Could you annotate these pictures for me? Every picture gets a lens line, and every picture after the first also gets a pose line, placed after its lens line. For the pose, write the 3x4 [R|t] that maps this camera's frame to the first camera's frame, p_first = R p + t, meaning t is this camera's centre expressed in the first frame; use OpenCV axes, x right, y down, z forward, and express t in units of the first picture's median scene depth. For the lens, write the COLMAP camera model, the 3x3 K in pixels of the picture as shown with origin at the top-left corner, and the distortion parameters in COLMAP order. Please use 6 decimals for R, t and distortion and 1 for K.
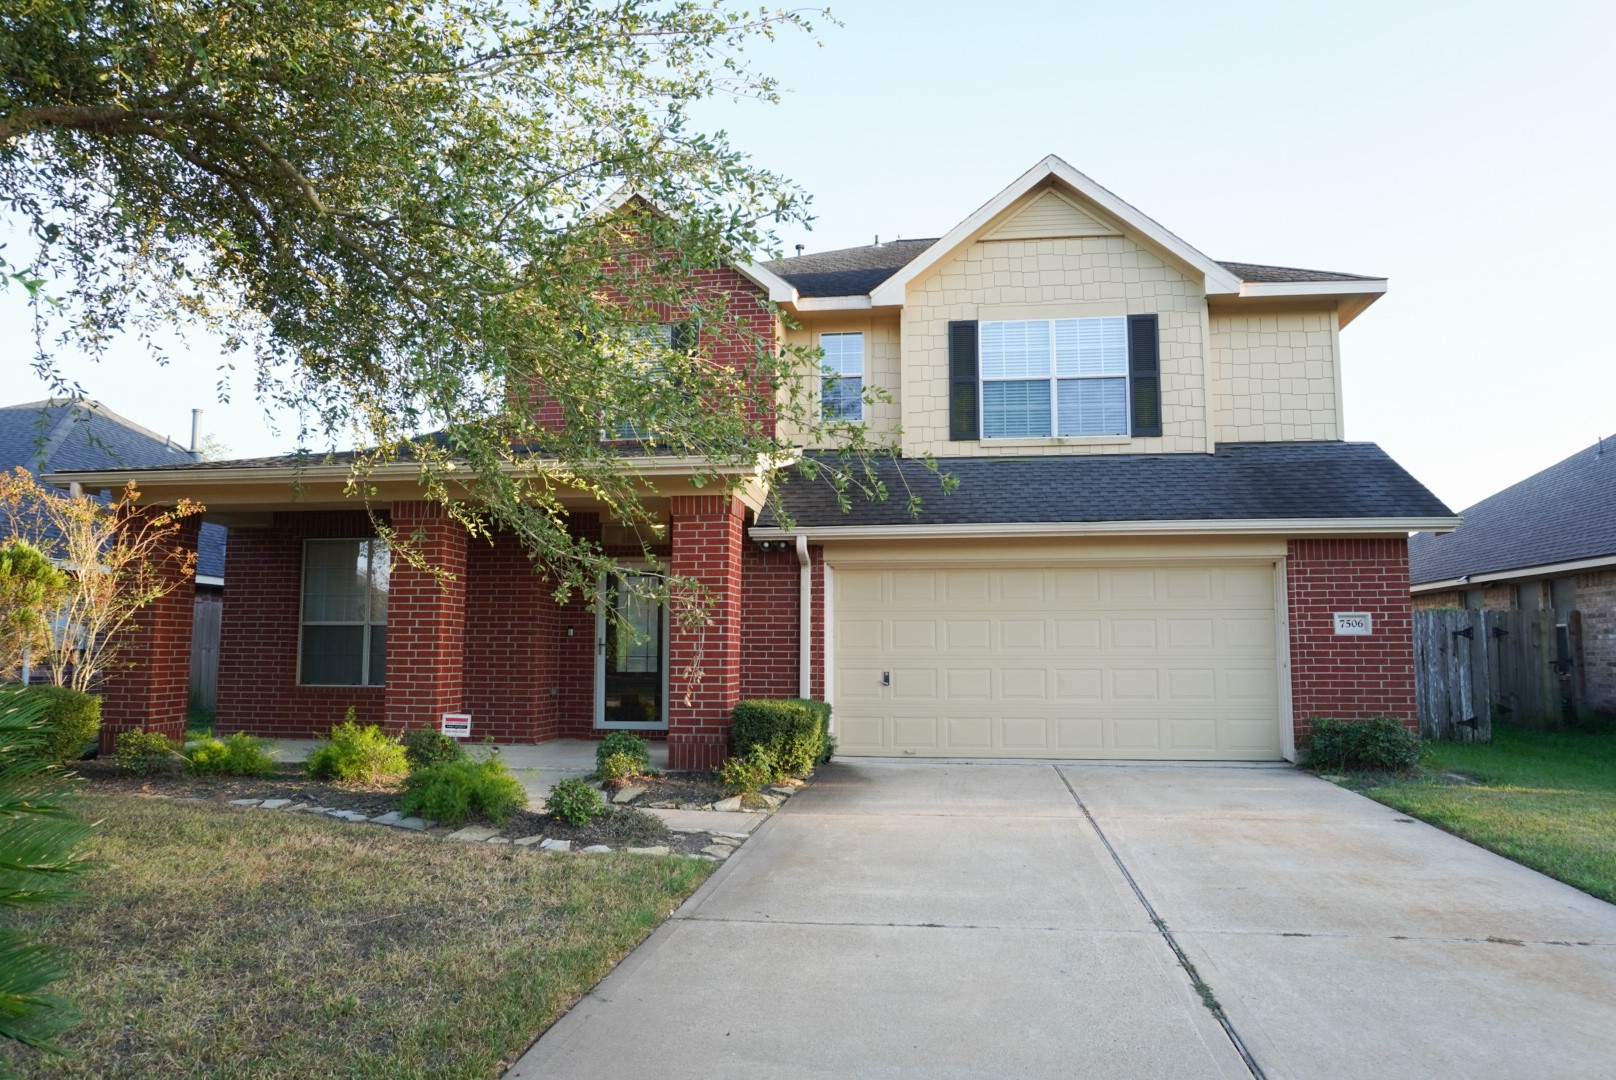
lens RADIAL K [[1087.2, 0, 805.9], [0, 1087.2, 543.0], [0, 0, 1]] dist [-0.045054, 0.031895]
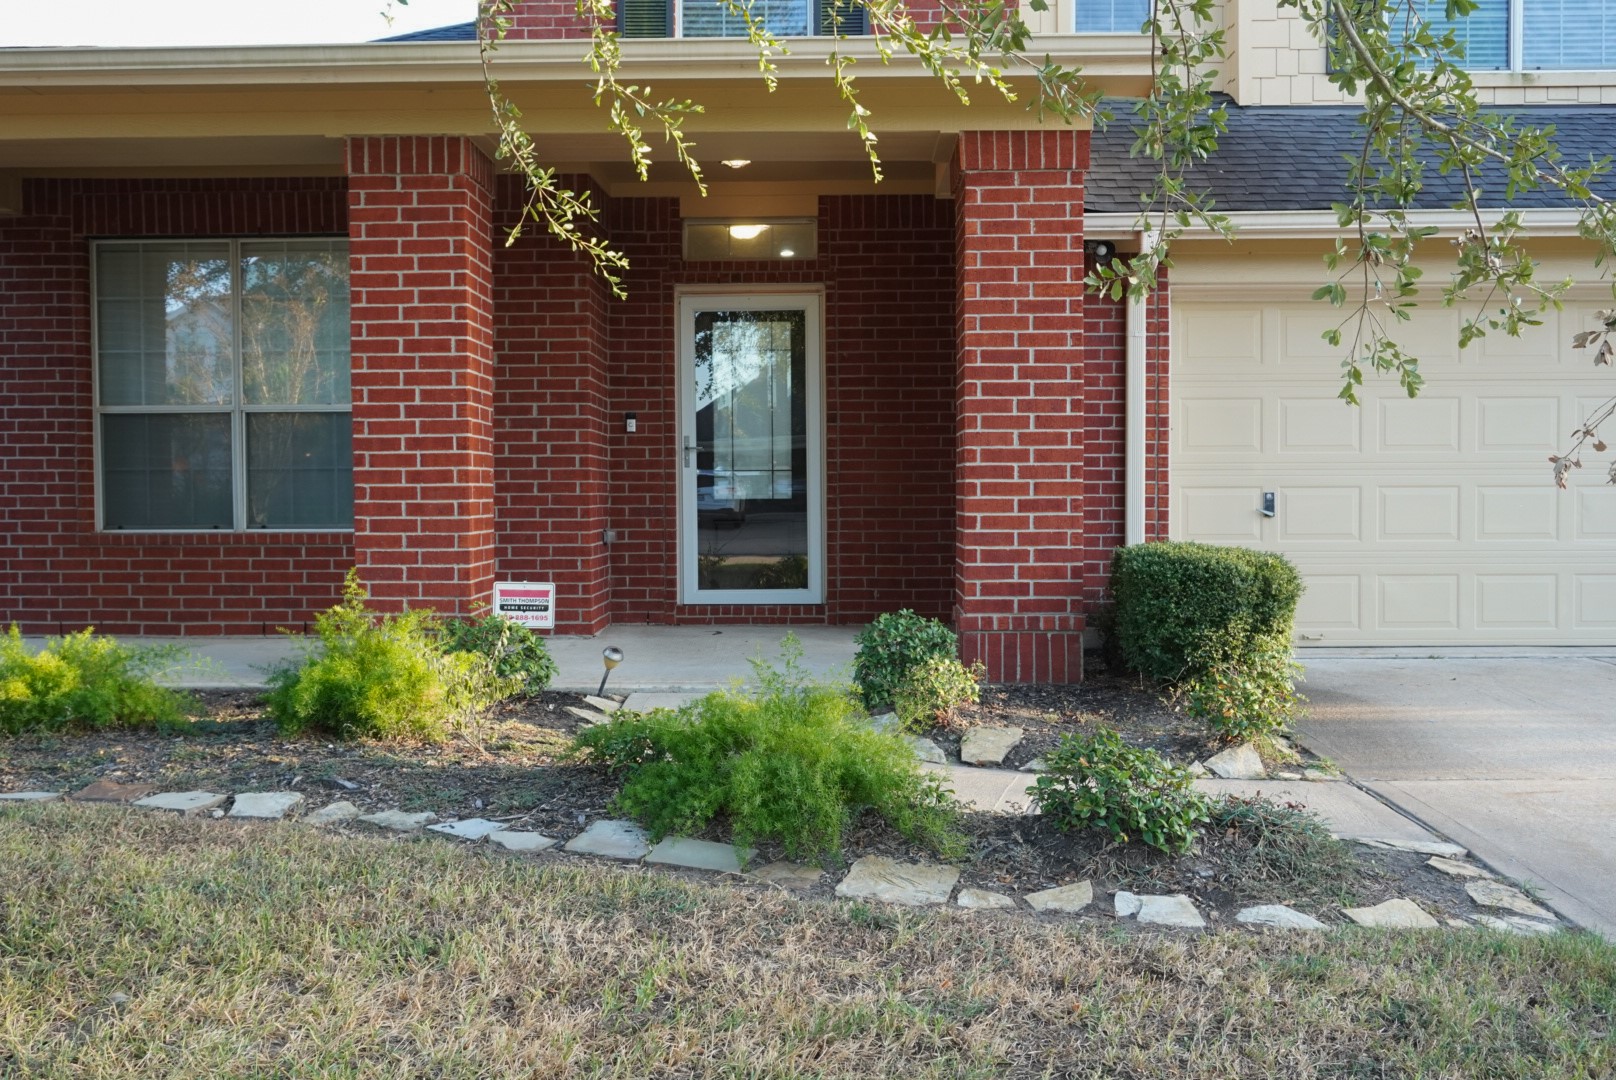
lens RADIAL K [[1492.0, 0, 808.4], [0, 1492.0, 541.4], [0, 0, 1]] dist [-0.011583, 0.000000]
pose [[0.992644, -0.010768, 0.120586, -0.248836], [-0.005682, 0.990796, 0.135247, 0.044330], [-0.120933, -0.134937, 0.983447, 0.297609]]
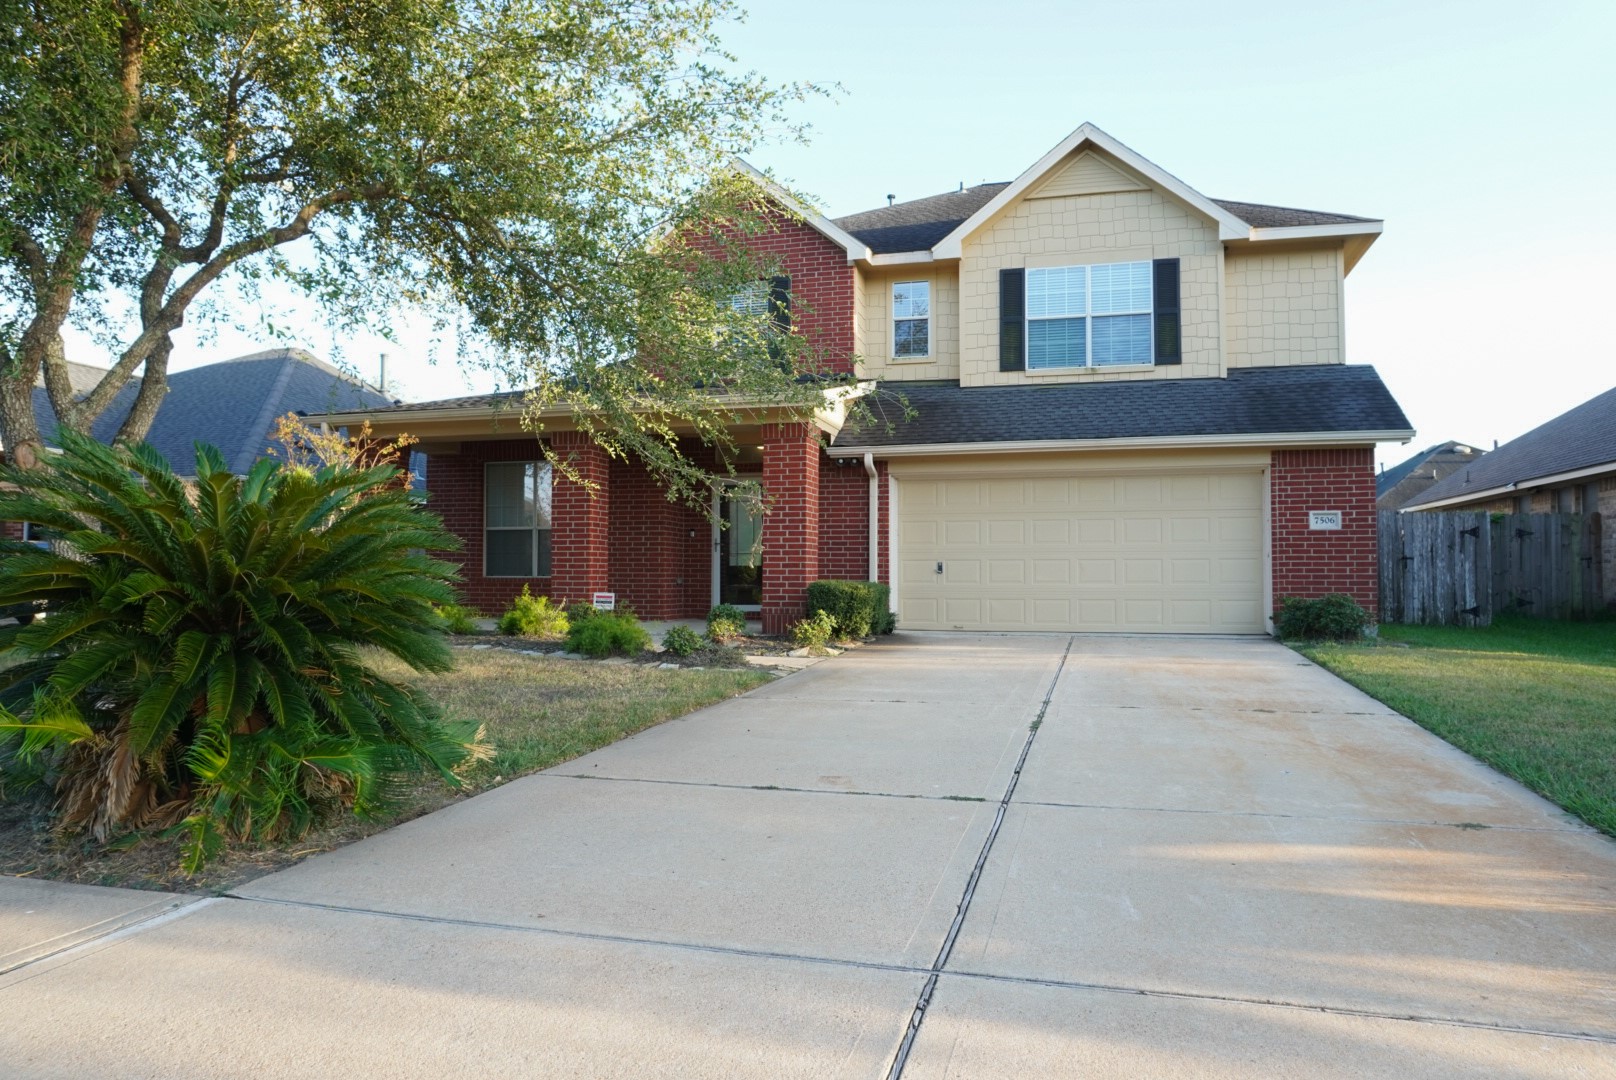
lens RADIAL K [[1087.2, 0, 803.3], [0, 1087.2, 541.6], [0, 0, 1]] dist [-0.045054, 0.031895]
pose [[0.991071, -0.005004, -0.133241, 0.086352], [0.014610, 0.997354, 0.071210, 0.004402], [0.132532, -0.072521, 0.988522, -0.248069]]
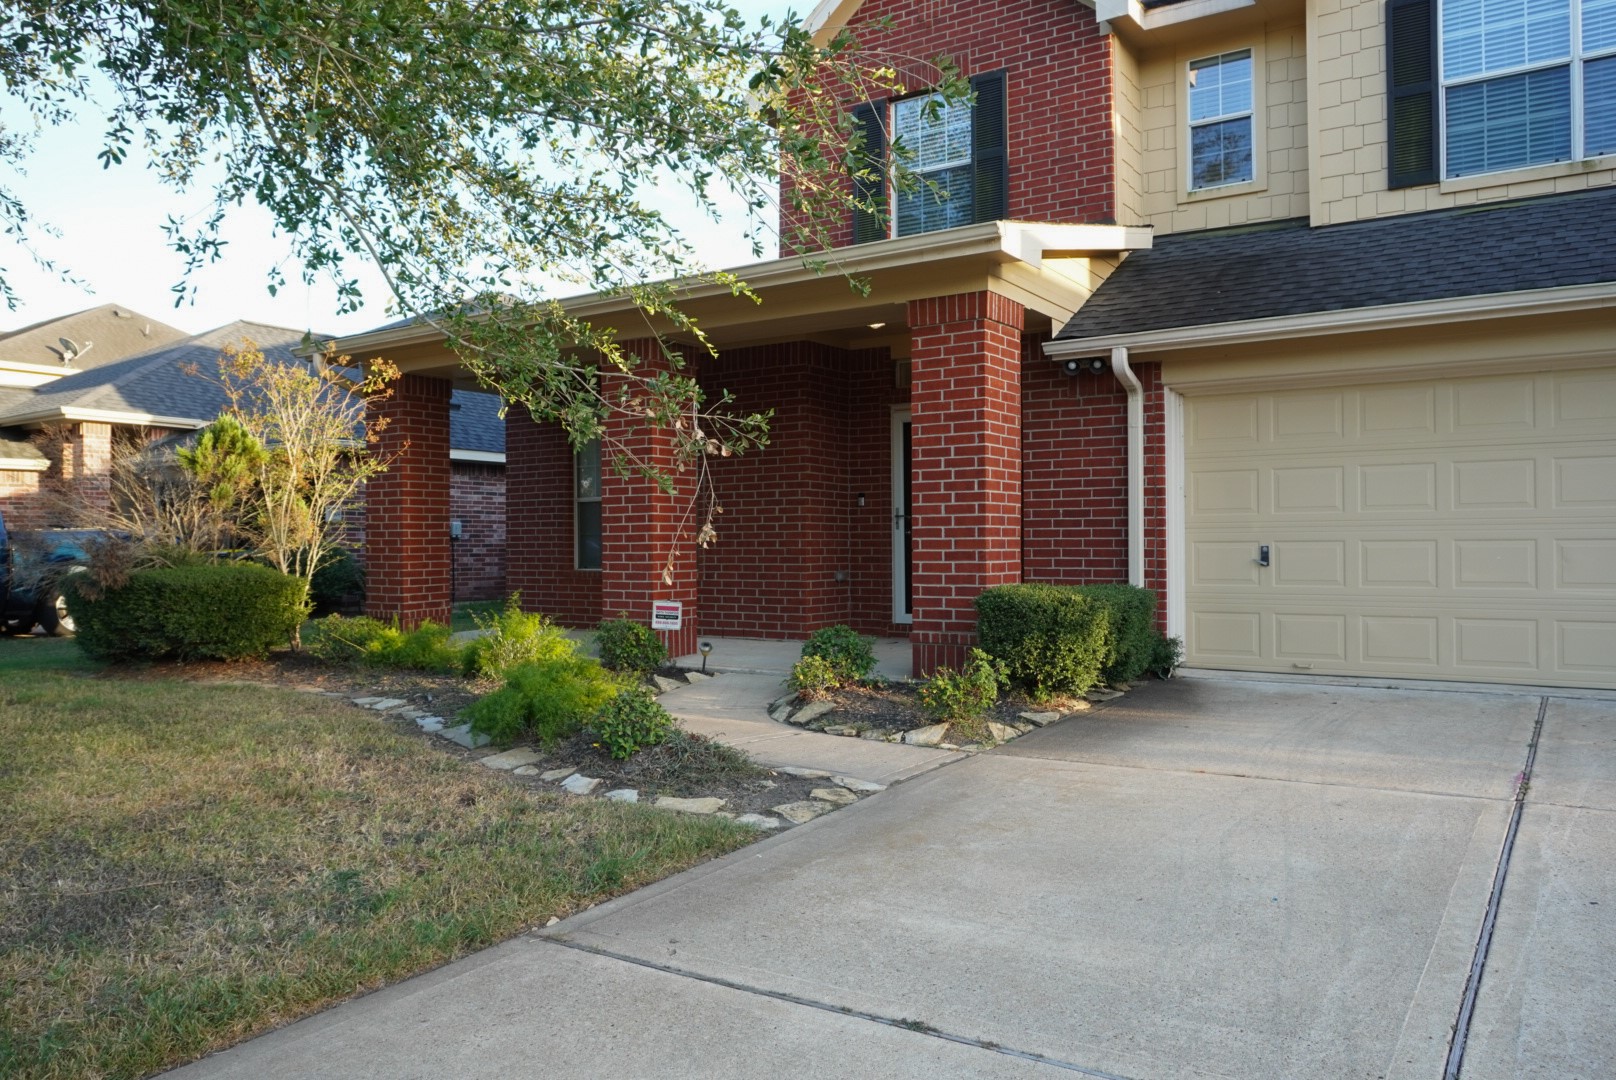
lens RADIAL K [[1176.5, 0, 802.1], [0, 1176.5, 544.9], [0, 0, 1]] dist [-0.047831, 0.026182]
pose [[0.898353, -0.009689, -0.439167, 0.136469], [0.054076, 0.994592, 0.088675, 0.039872], [0.435932, -0.103410, 0.894019, 0.239631]]
